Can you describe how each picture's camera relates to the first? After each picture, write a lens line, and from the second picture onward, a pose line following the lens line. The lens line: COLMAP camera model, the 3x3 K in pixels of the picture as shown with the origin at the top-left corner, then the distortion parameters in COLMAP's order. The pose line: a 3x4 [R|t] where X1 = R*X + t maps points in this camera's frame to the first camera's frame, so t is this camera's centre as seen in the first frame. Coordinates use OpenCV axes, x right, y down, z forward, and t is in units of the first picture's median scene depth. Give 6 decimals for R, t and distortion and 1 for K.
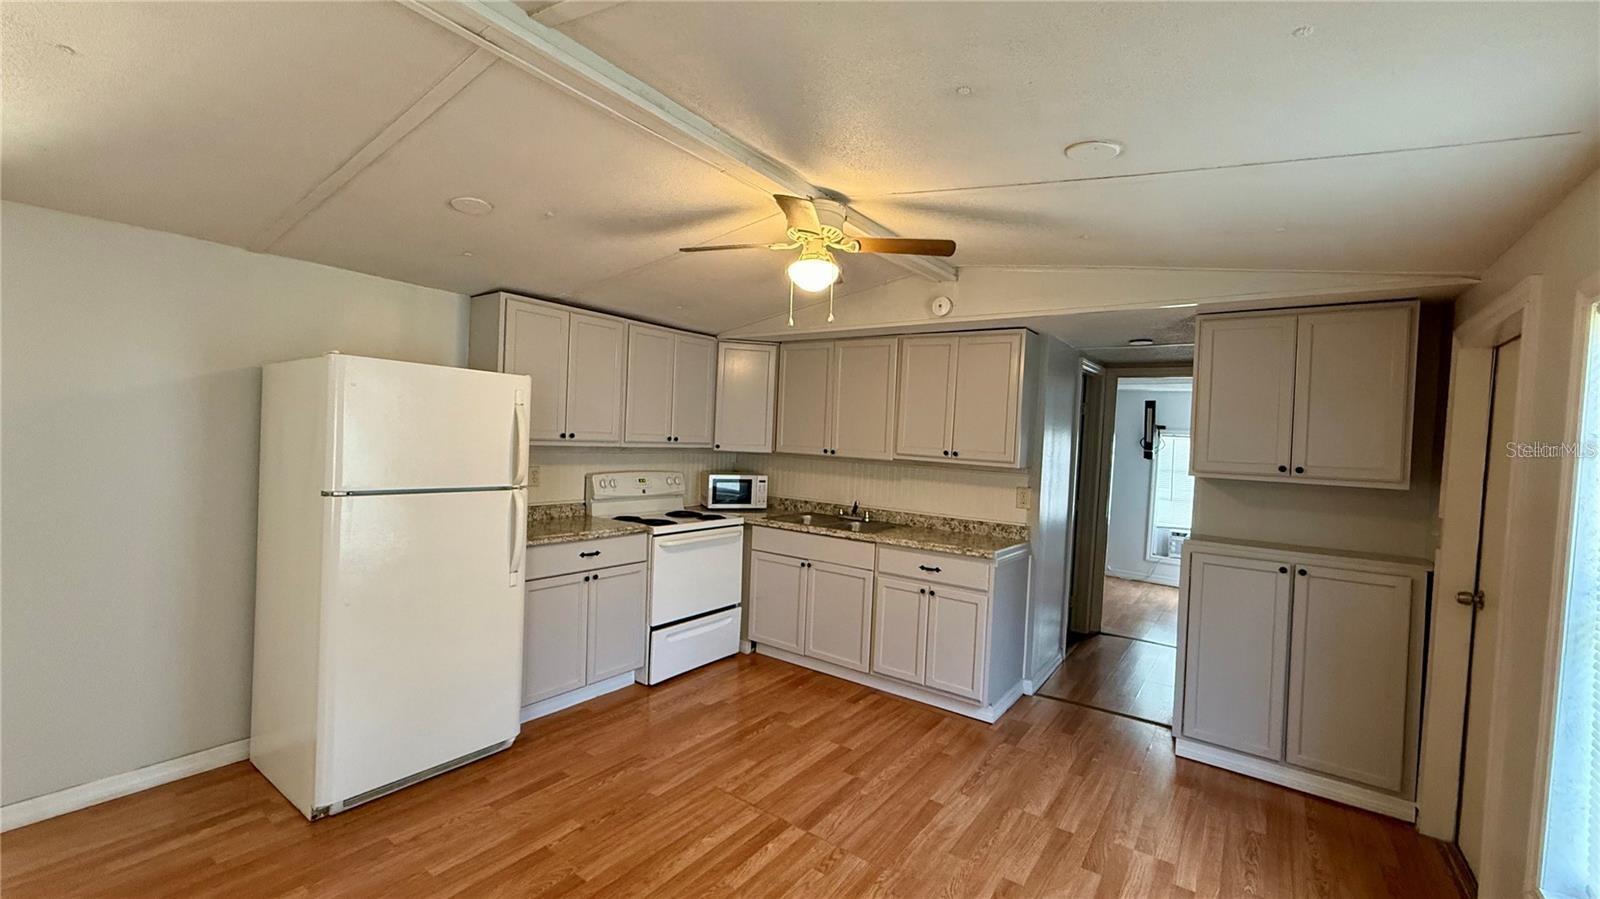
lens RADIAL K [[638.8, 0, 800.0], [0, 638.8, 449.5], [0, 0, 1]] dist [0.001902, -0.000082]
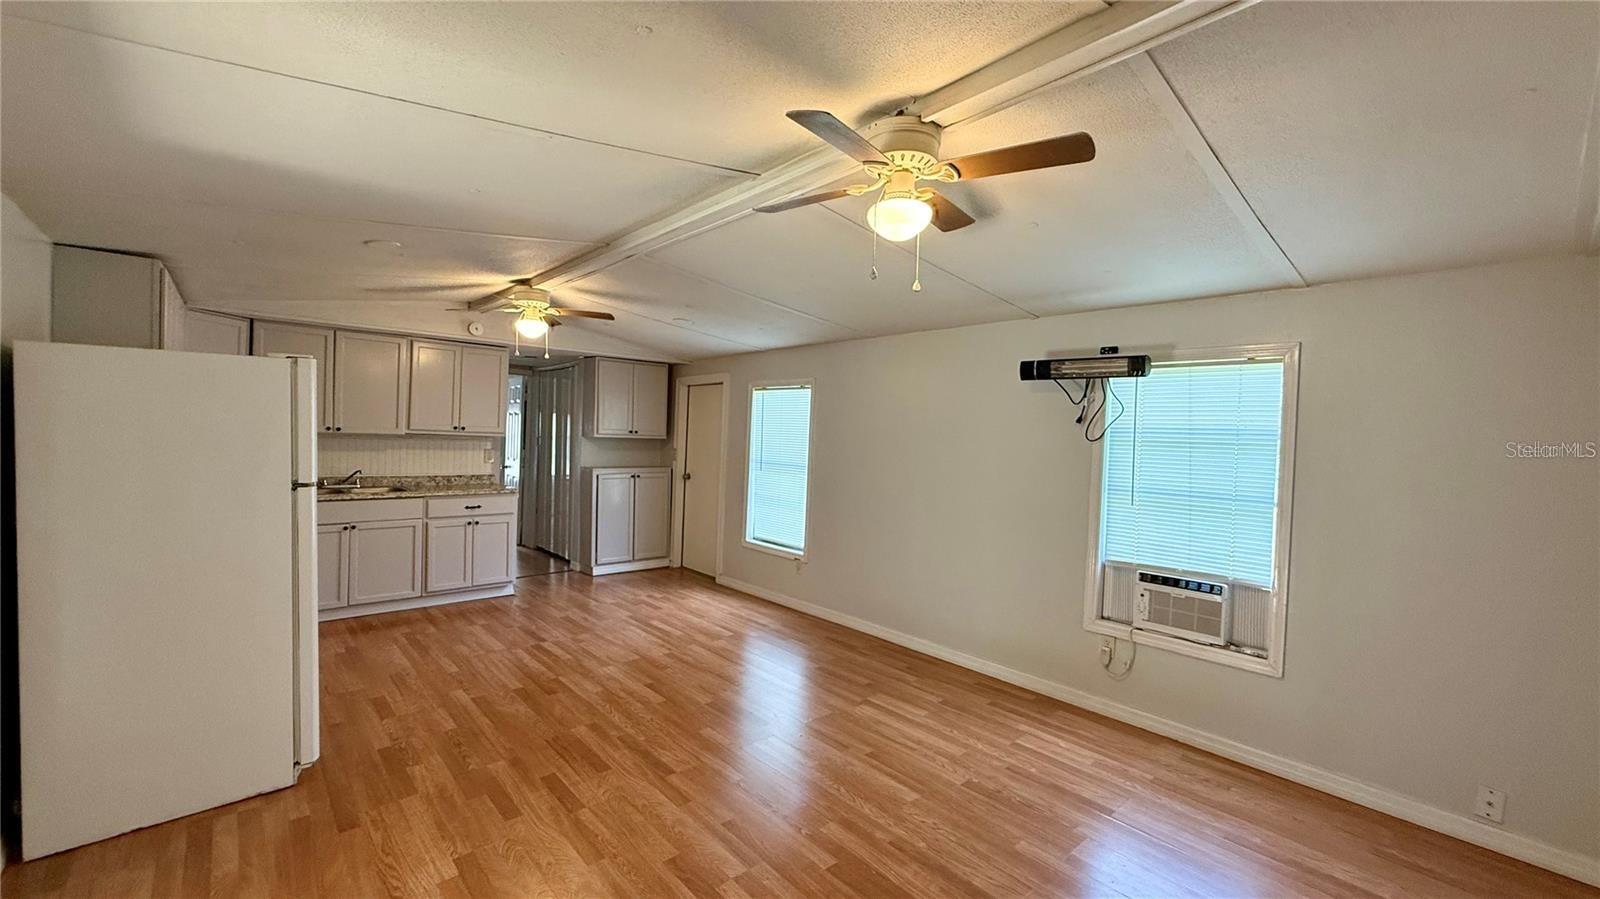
lens RADIAL K [[638.8, 0, 800.0], [0, 638.8, 449.5], [0, 0, 1]] dist [0.001902, -0.000082]
pose [[0.210907, -0.062767, 0.975489, -1.093684], [-0.004652, 0.997861, 0.065212, -0.047186], [-0.977495, -0.018292, 0.210164, -0.046763]]
